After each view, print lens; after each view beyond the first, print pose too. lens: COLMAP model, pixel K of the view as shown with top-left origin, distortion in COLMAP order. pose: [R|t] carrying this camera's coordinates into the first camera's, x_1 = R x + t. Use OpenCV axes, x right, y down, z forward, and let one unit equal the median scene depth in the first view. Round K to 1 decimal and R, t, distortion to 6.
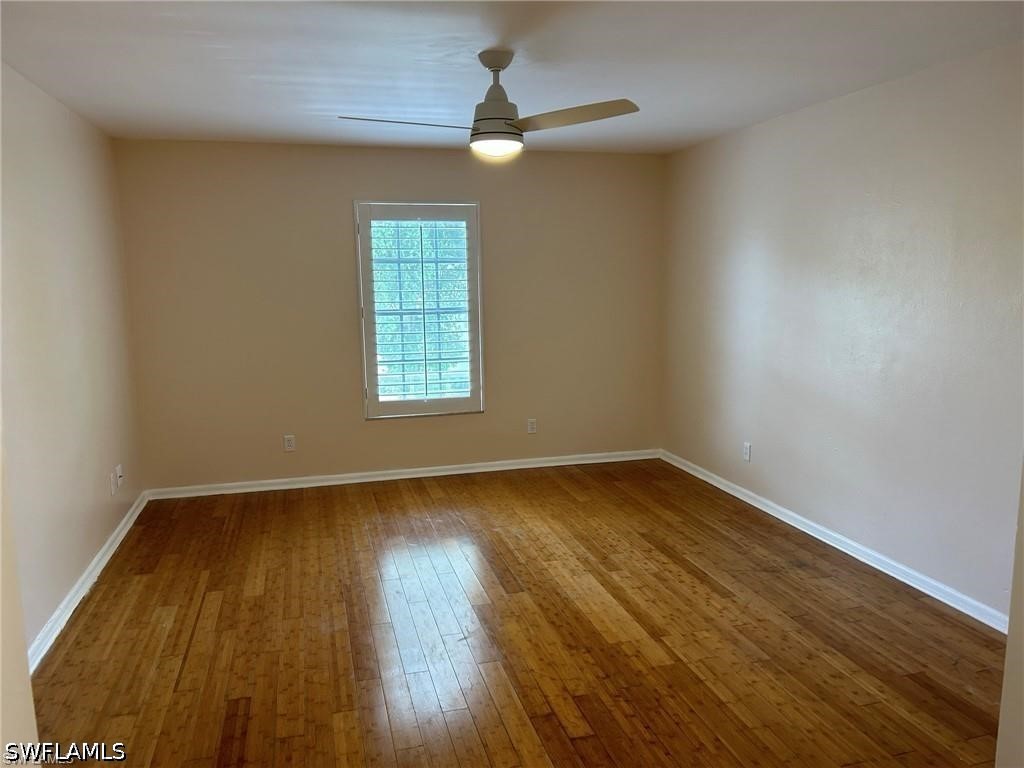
lens RADIAL K [[776.1, 0, 513.8], [0, 776.1, 384.8], [0, 0, 1]] dist [0.071060, -0.085601]
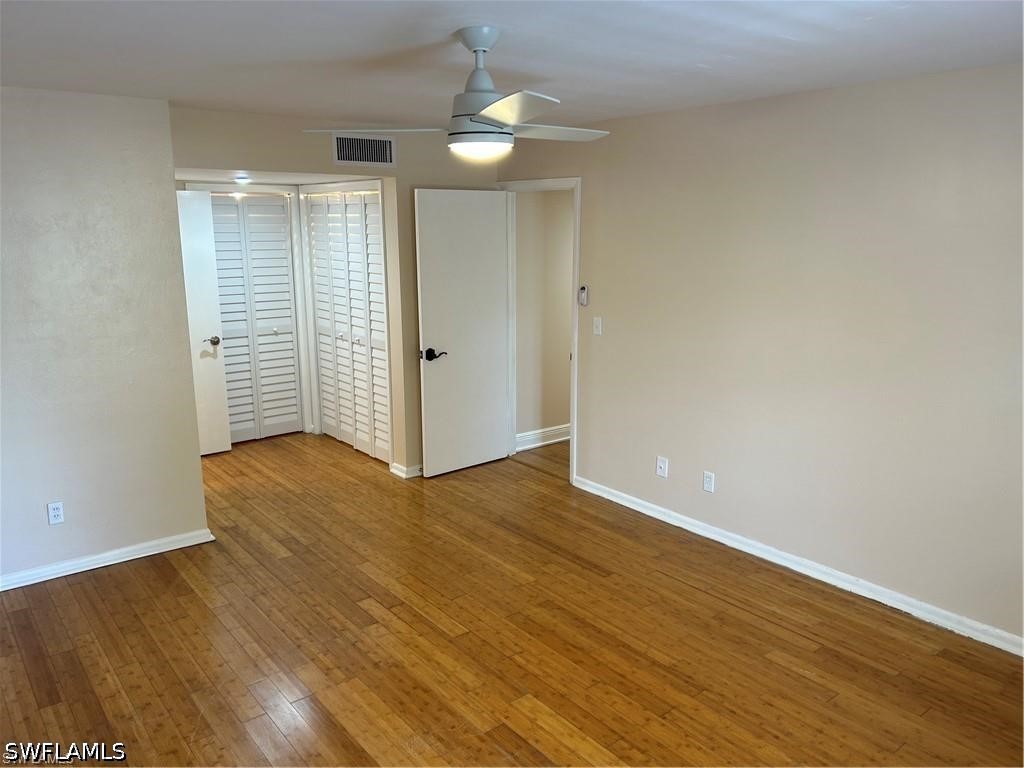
lens RADIAL K [[776.1, 0, 513.8], [0, 776.1, 384.8], [0, 0, 1]] dist [0.071060, -0.085601]
pose [[-0.916674, 0.101156, -0.386621, 0.274899], [-0.040272, 0.939128, 0.341199, -0.342548], [0.397601, 0.328338, -0.856801, 1.732071]]
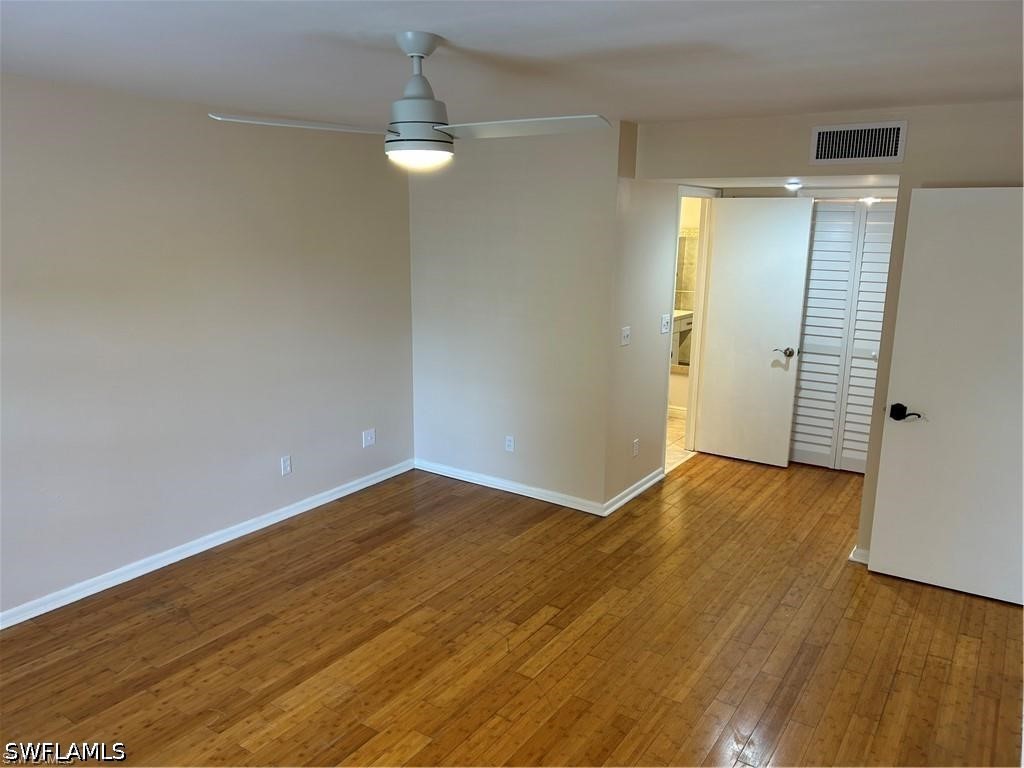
lens RADIAL K [[776.1, 0, 513.8], [0, 776.1, 384.8], [0, 0, 1]] dist [0.071060, -0.085601]
pose [[-0.661128, -0.150951, 0.734931, -0.675382], [0.103150, 0.951962, 0.288319, -0.291586], [-0.743149, 0.266424, -0.613798, 1.426450]]
